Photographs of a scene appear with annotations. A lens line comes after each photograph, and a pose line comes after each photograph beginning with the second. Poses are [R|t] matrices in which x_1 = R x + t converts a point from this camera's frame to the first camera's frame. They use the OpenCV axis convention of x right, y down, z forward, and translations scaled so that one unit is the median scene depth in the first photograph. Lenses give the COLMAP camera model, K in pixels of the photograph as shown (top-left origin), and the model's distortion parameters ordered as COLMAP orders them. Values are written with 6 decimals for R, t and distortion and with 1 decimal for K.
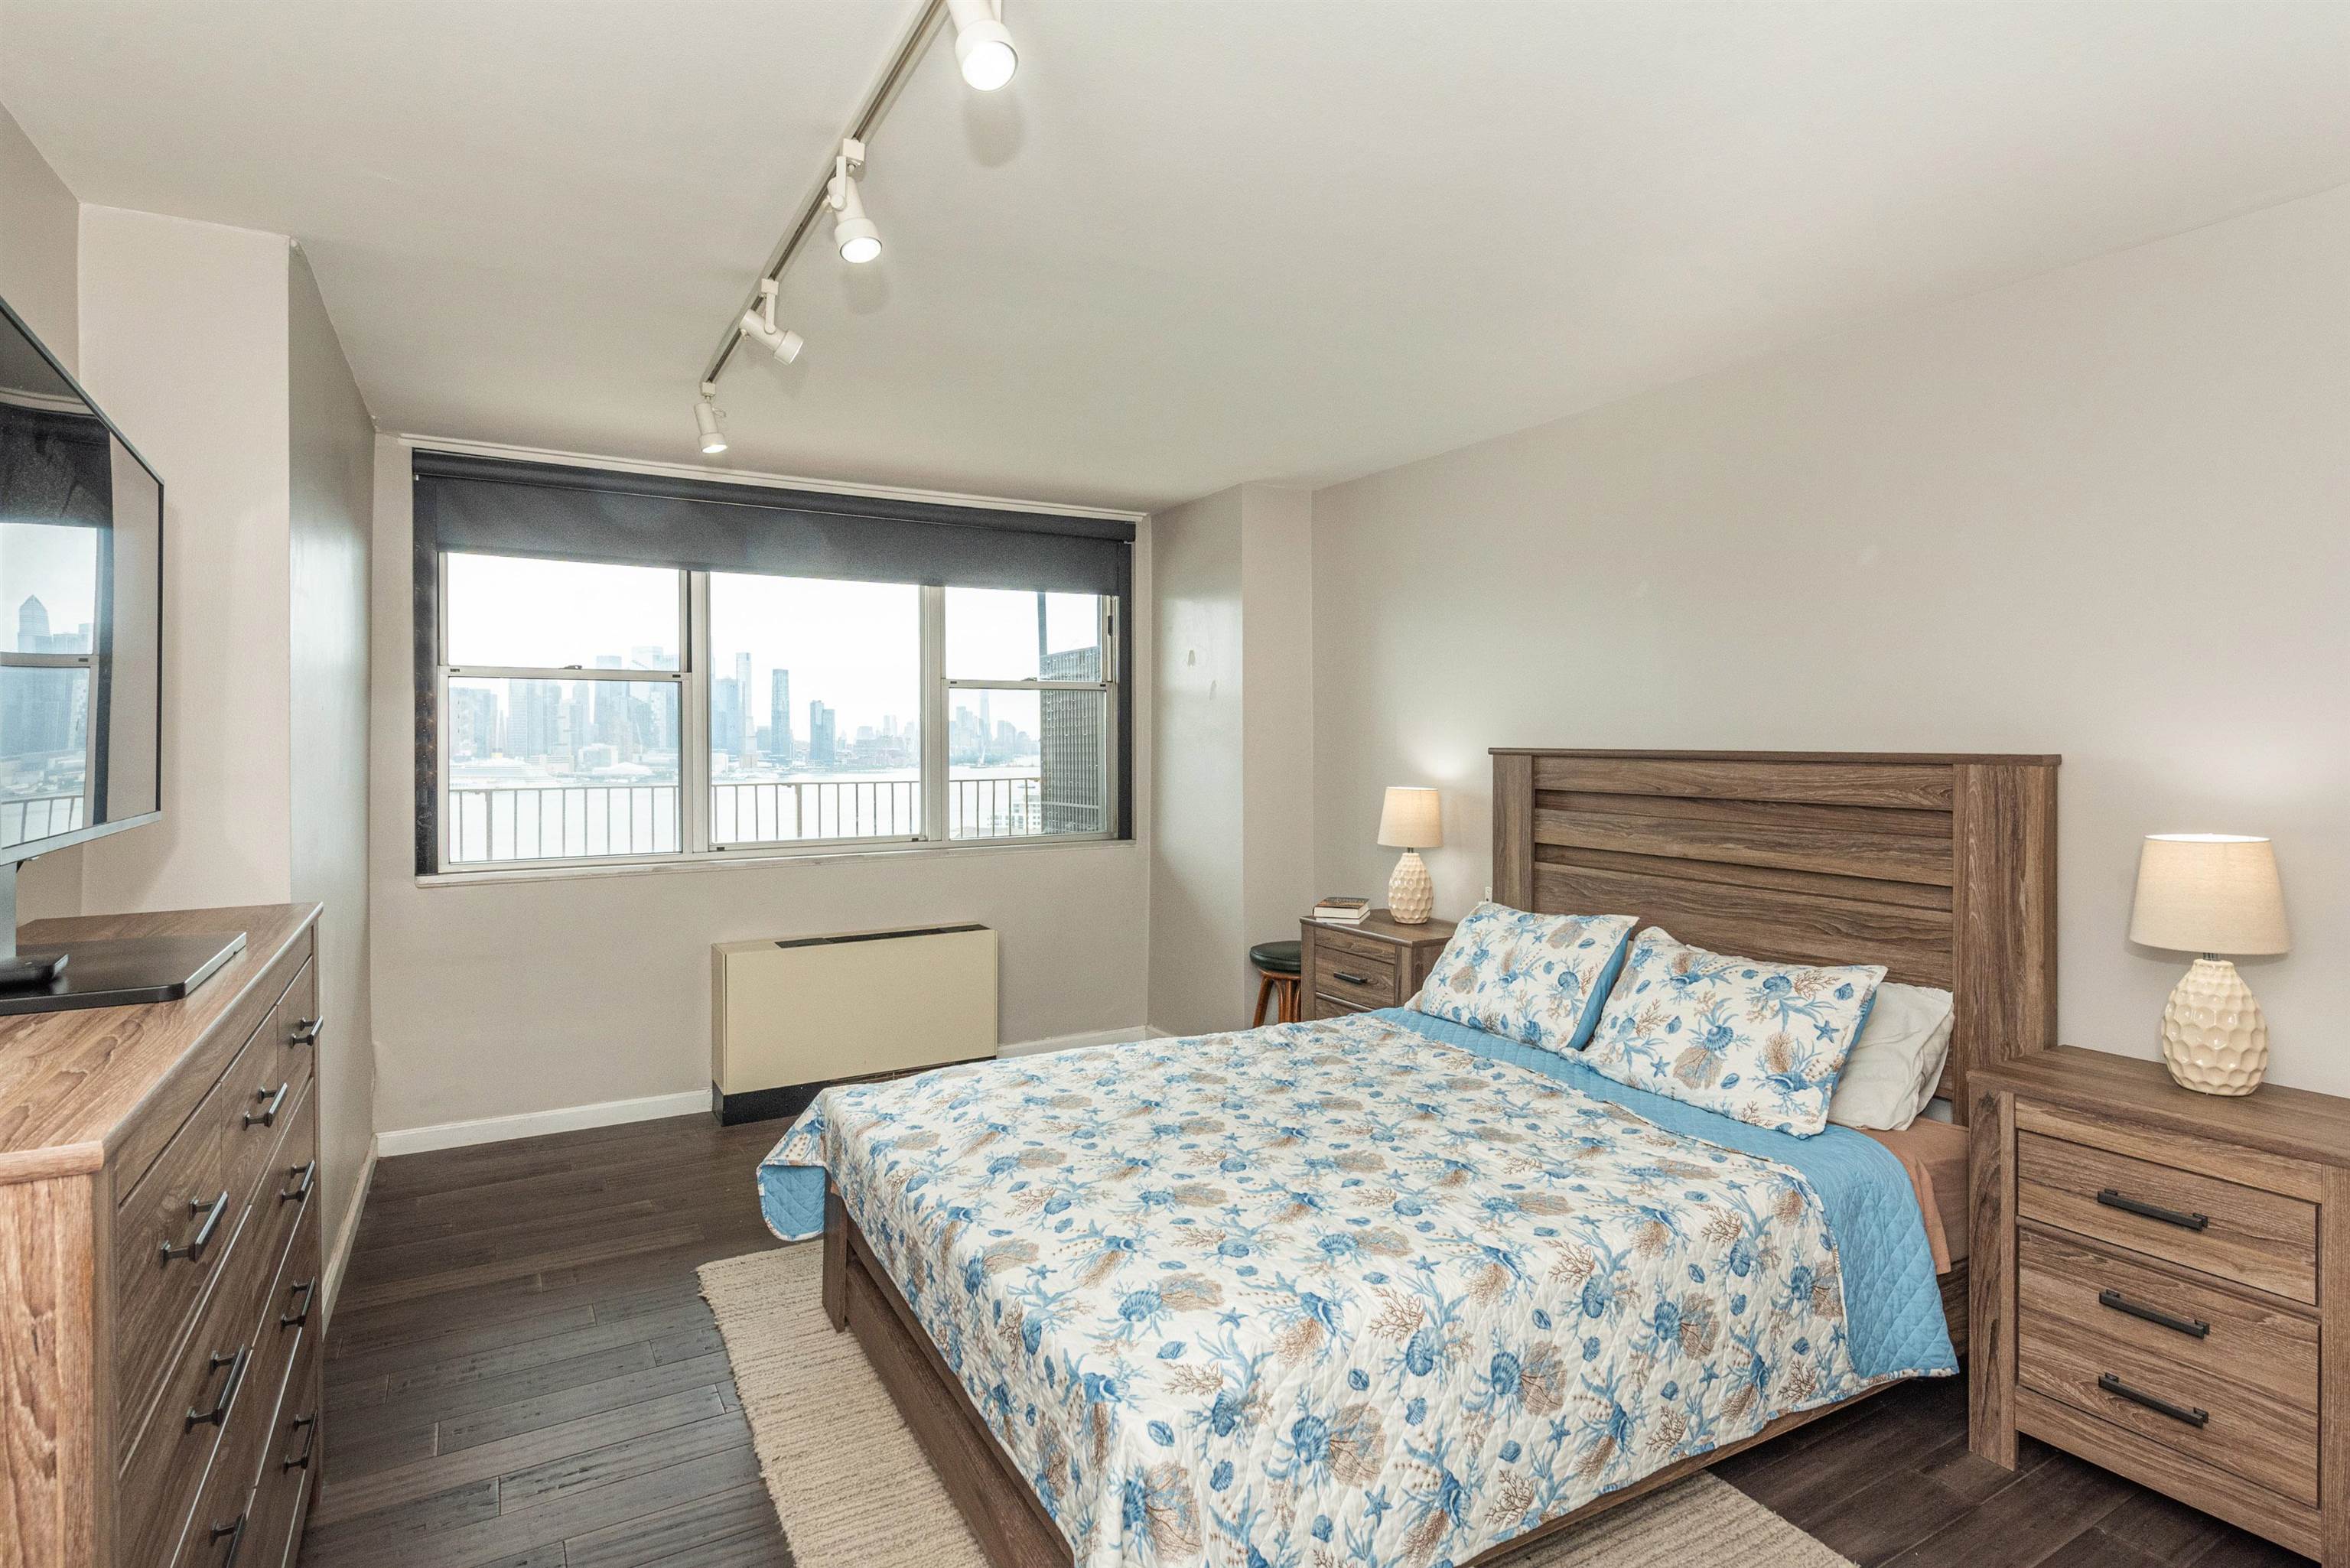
lens RADIAL K [[1188.0, 0, 1173.4], [0, 1188.0, 738.1], [0, 0, 1]] dist [0.021027, -0.000086]
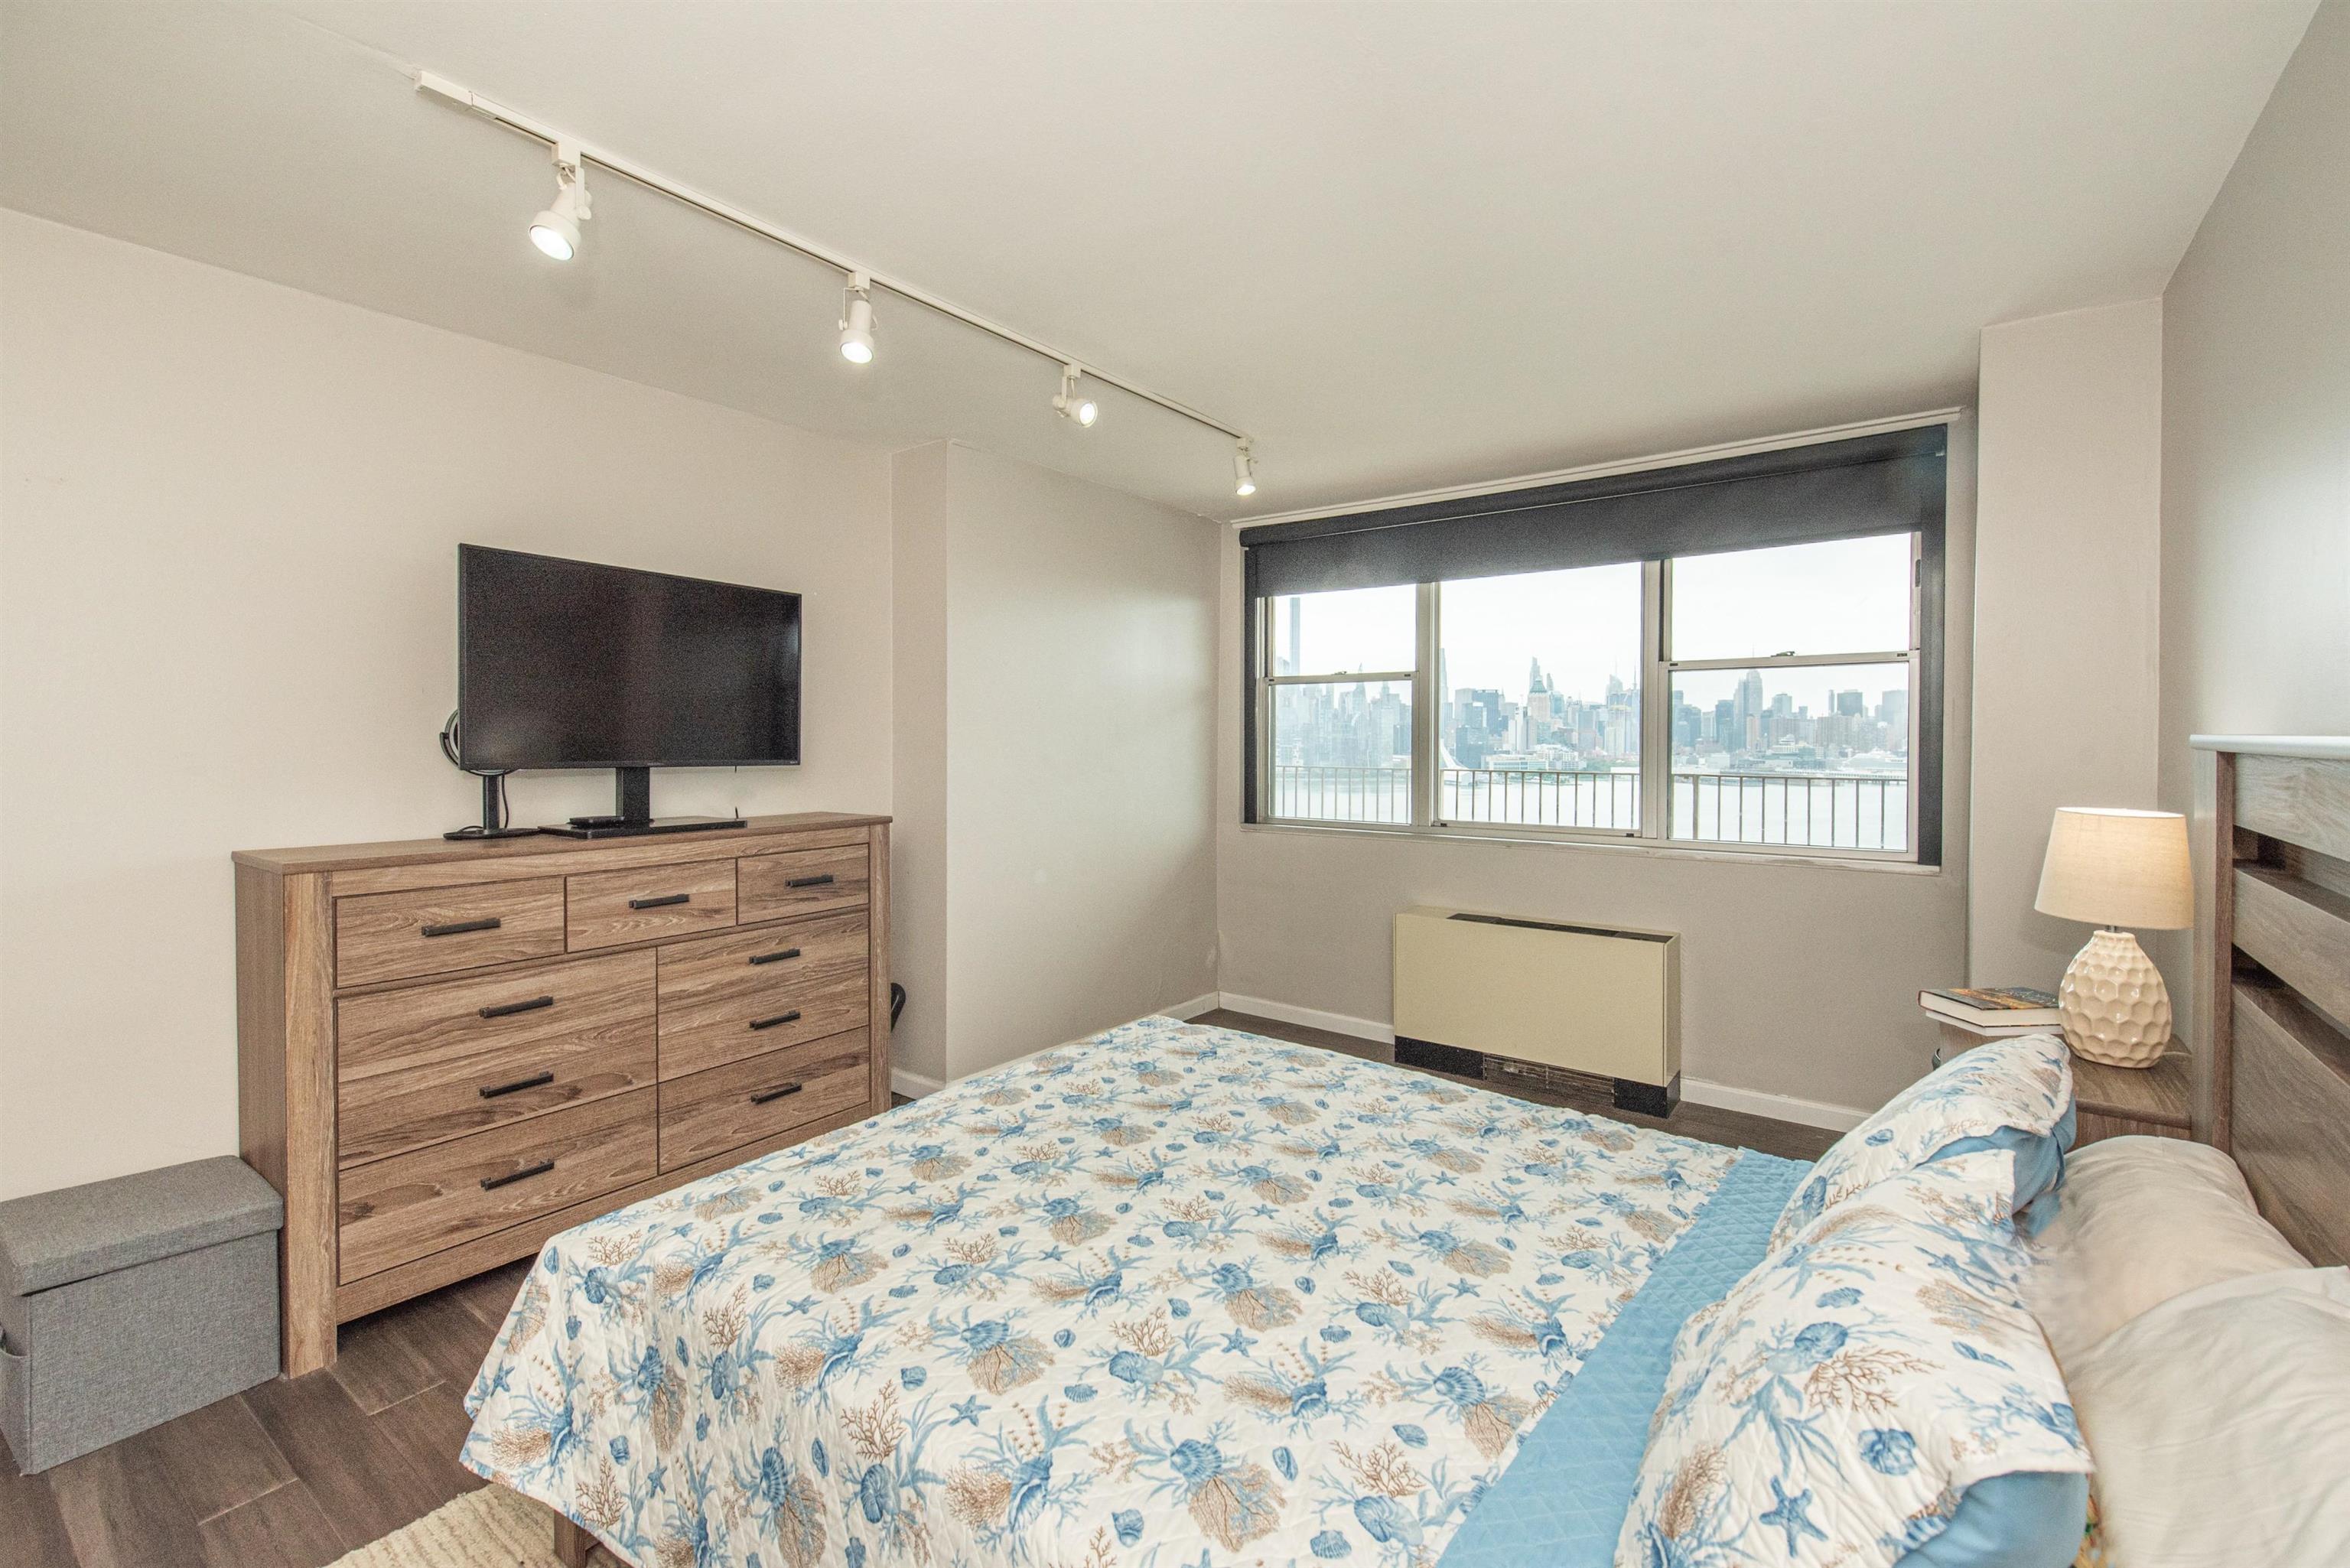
lens RADIAL K [[1005.3, 0, 1175.0], [0, 1005.3, 756.1], [0, 0, 1]] dist [0.000635, 0.000034]
pose [[0.397970, 0.018949, -0.917203, 0.546672], [-0.002090, 0.999803, 0.019749, 0.012044], [0.917396, -0.005942, 0.397931, 0.529865]]
